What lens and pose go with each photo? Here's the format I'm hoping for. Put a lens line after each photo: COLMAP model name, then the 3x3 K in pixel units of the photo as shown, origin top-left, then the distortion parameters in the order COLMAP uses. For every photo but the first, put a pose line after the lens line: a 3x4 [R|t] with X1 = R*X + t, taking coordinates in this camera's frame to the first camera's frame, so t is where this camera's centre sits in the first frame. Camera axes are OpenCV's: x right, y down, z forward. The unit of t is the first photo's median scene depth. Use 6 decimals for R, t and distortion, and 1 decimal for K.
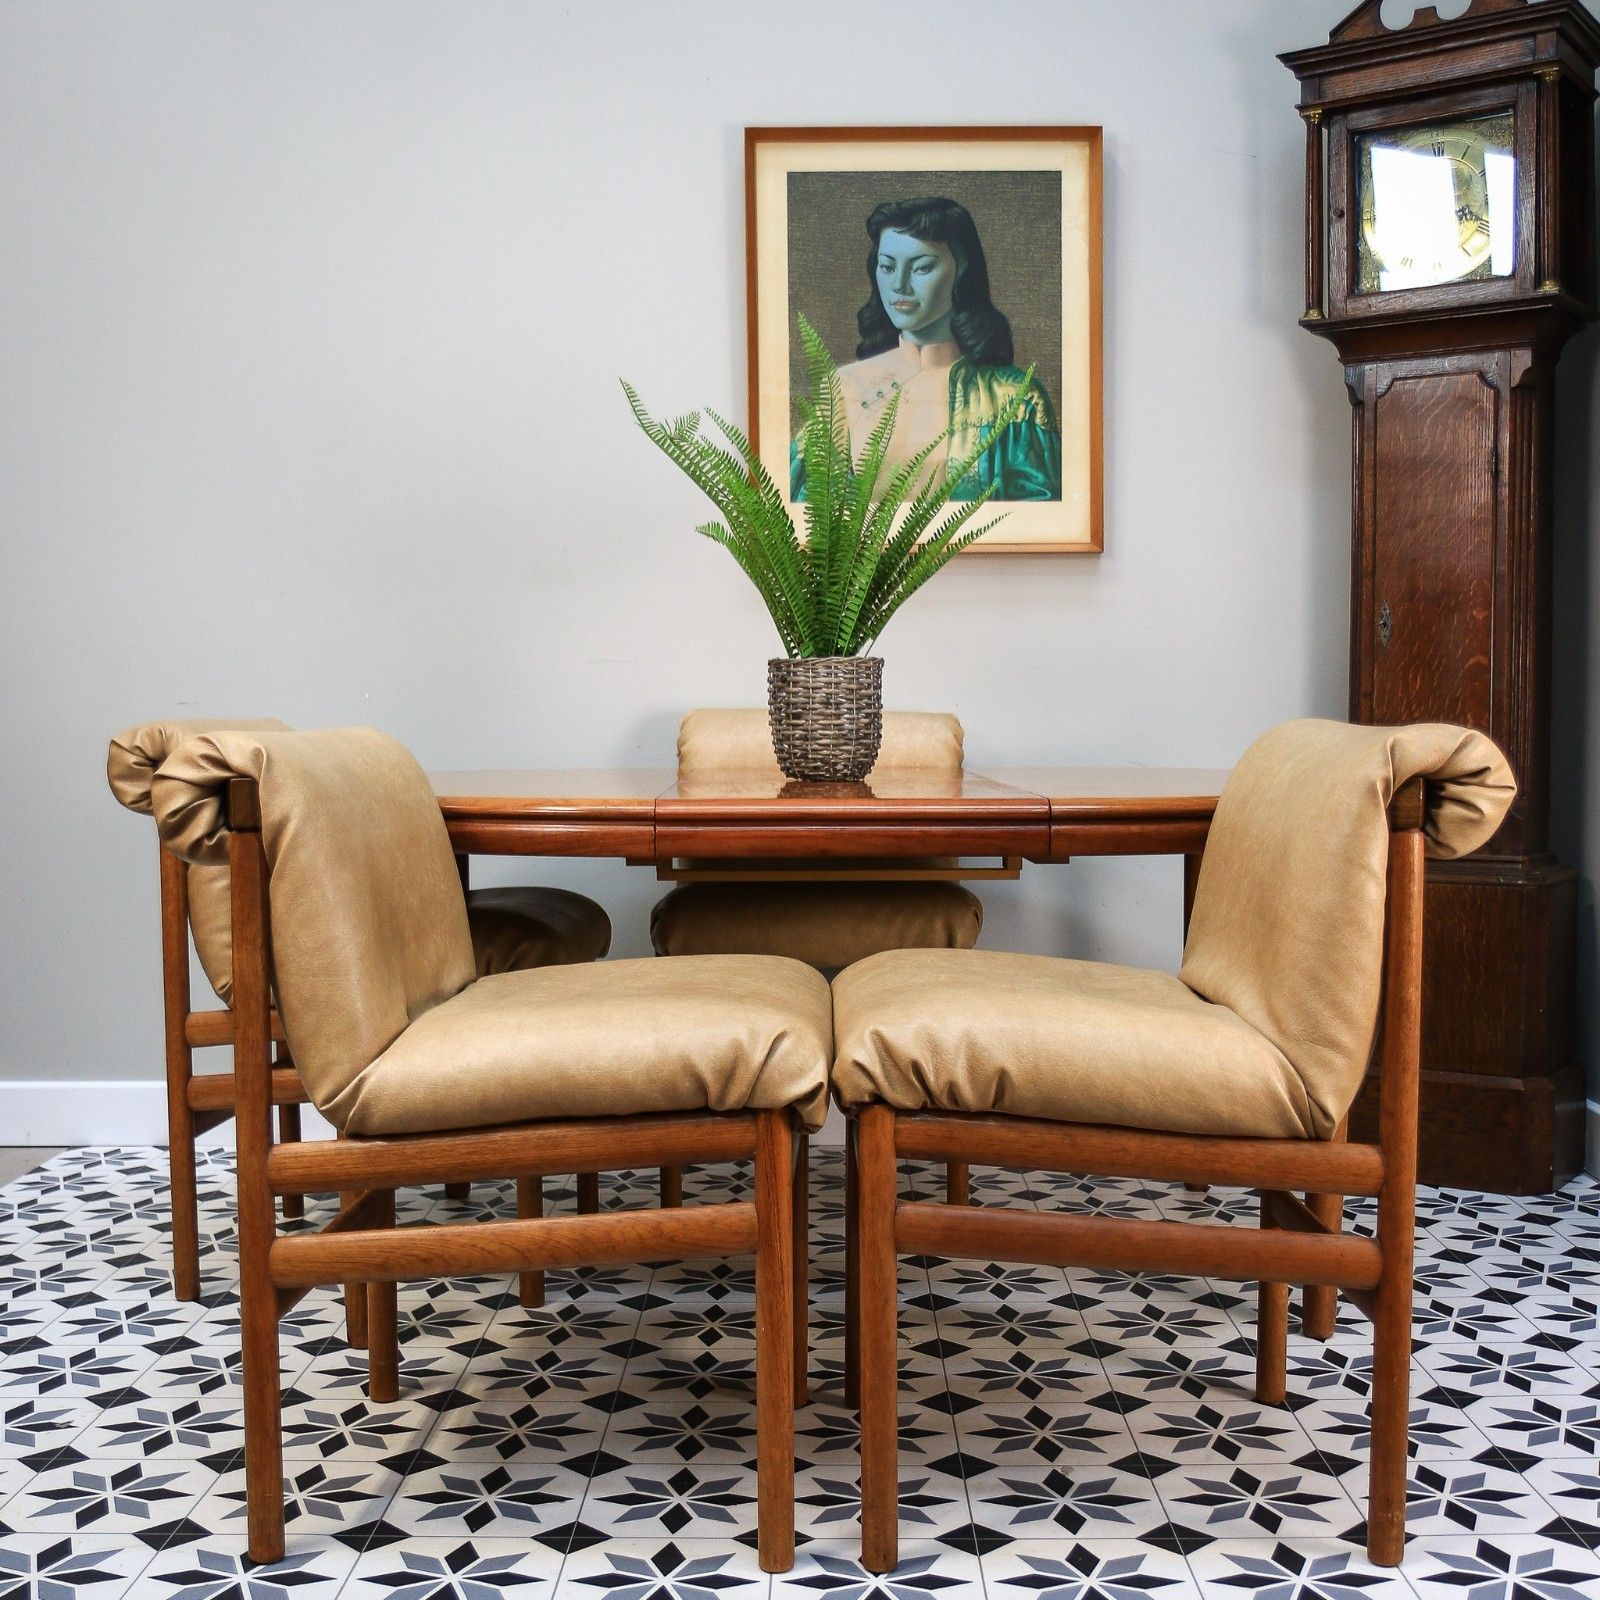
lens RADIAL K [[1888.1, 0, 867.3], [0, 1888.1, 815.8], [0, 0, 1]] dist [-0.031919, 0.000000]
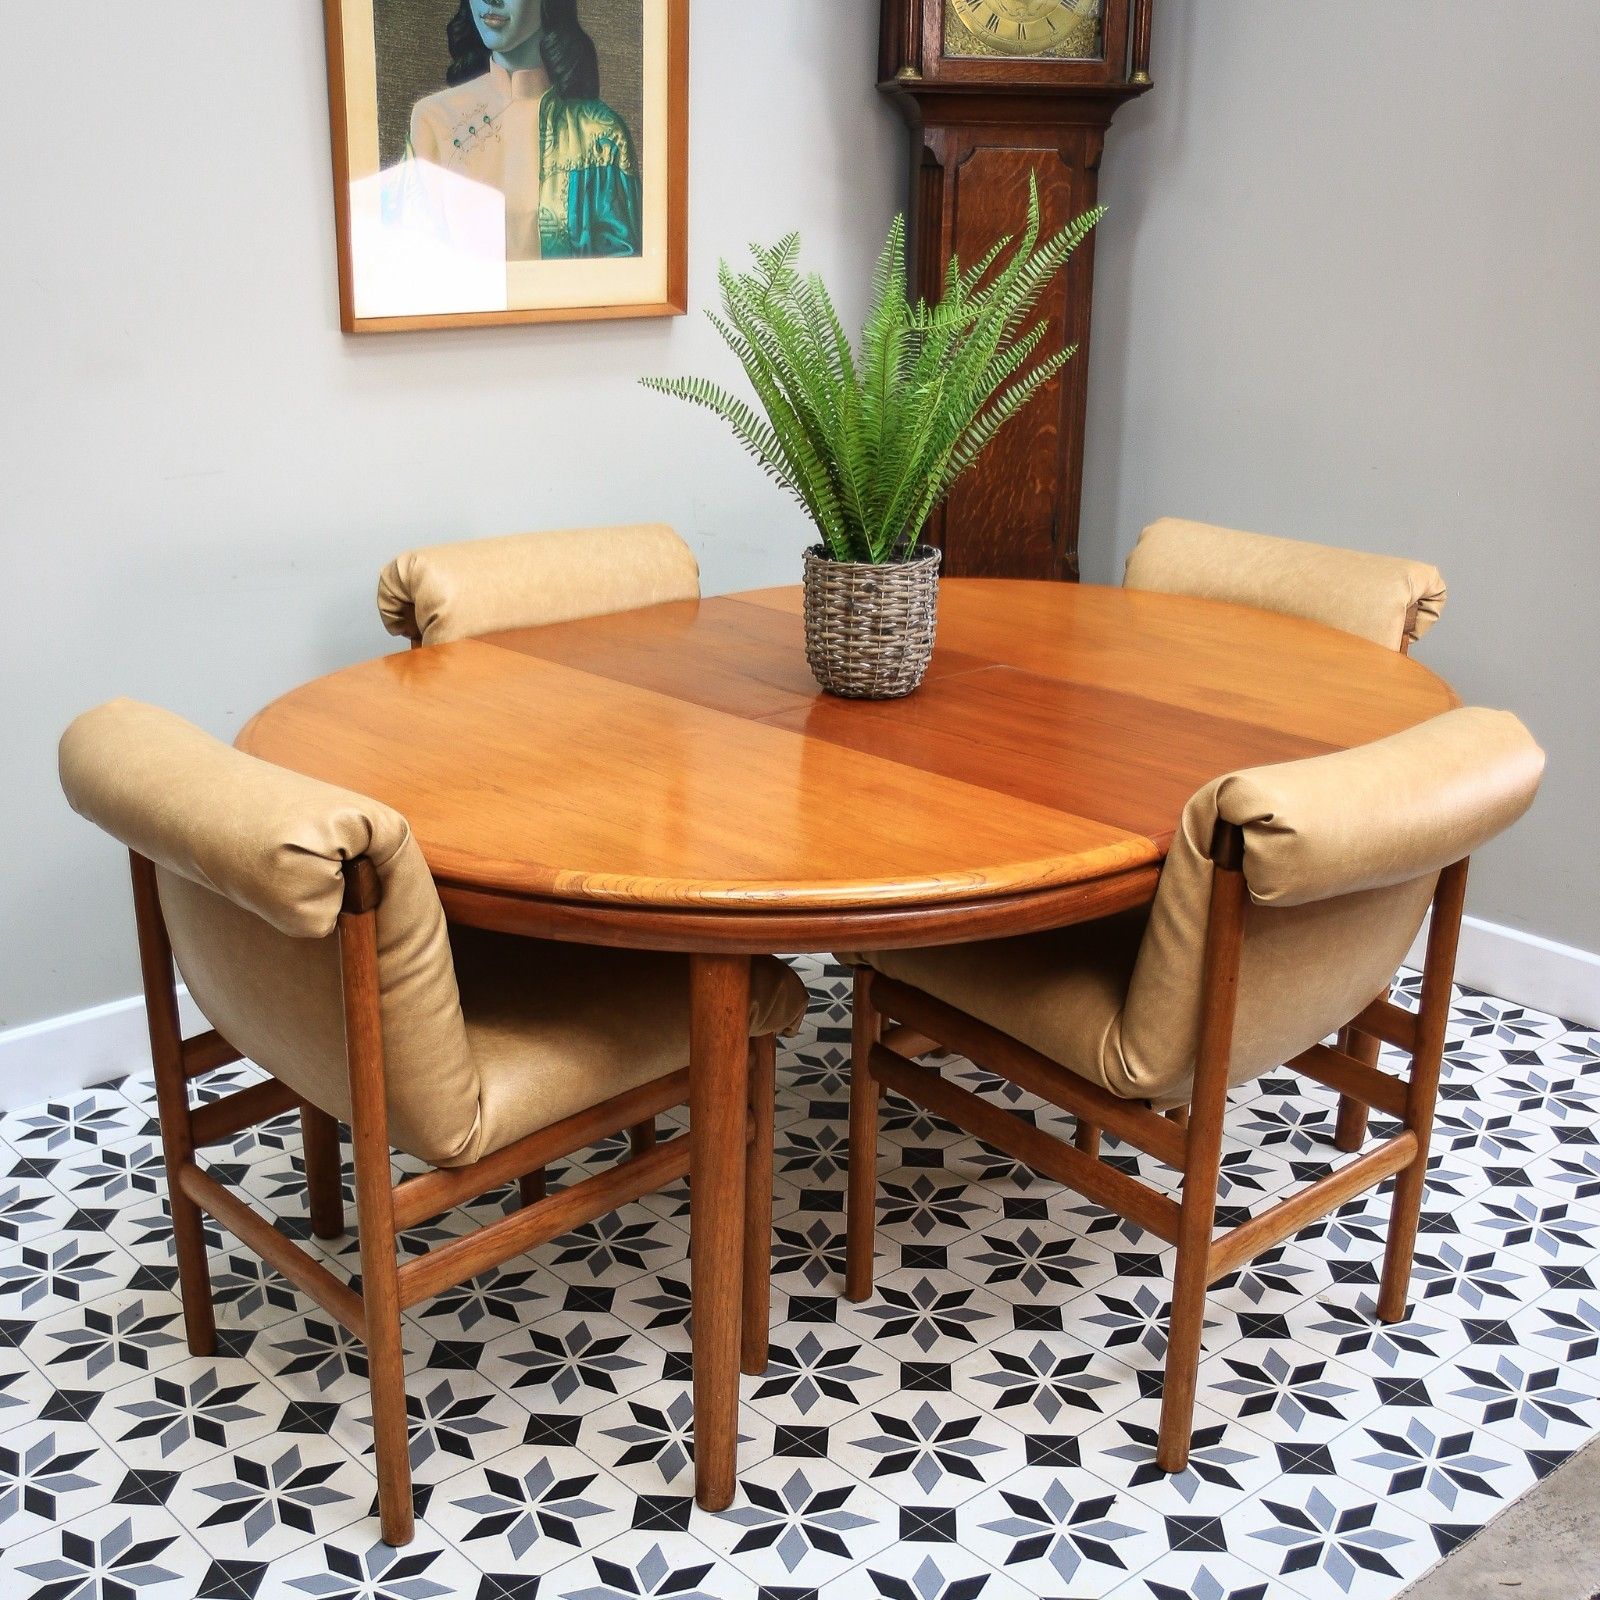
lens RADIAL K [[1932.1, 0, 827.2], [0, 1932.1, 927.1], [0, 0, 1]] dist [-0.063750, 0.000000]
pose [[0.756838, -0.220121, 0.615421, -0.619879], [0.021042, 0.949301, 0.313664, -0.194311], [-0.653264, -0.224443, 0.723098, 0.259967]]
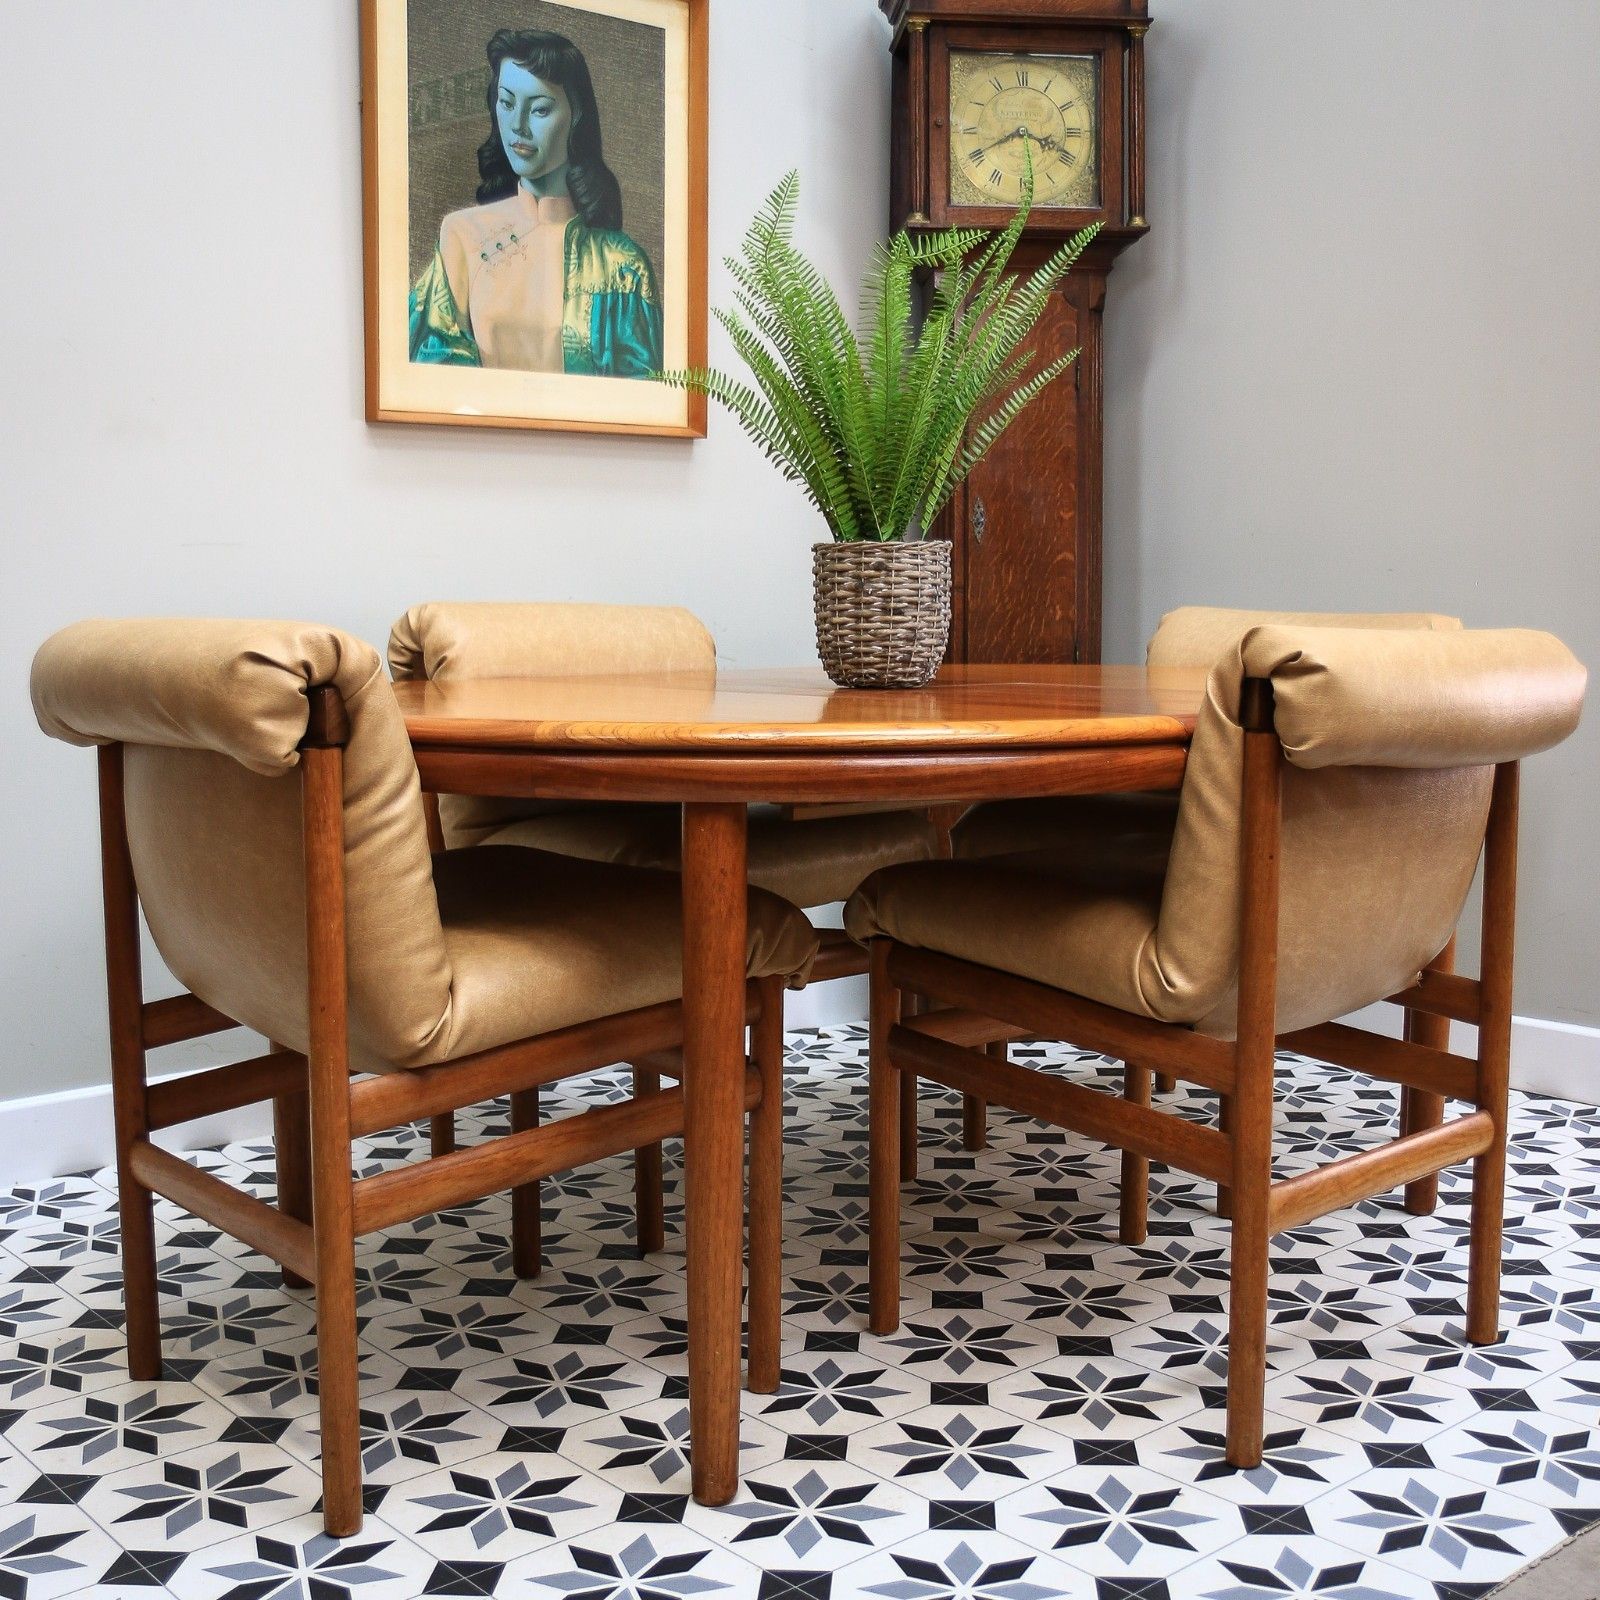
lens RADIAL K [[1932.1, 0, 863.4], [0, 1932.1, 799.4], [0, 0, 1]] dist [-0.063750, 0.000000]
pose [[0.757753, -0.069328, 0.648848, -0.604063], [0.039354, 0.997385, 0.060609, -0.017187], [-0.651353, -0.020392, 0.758501, 0.264746]]
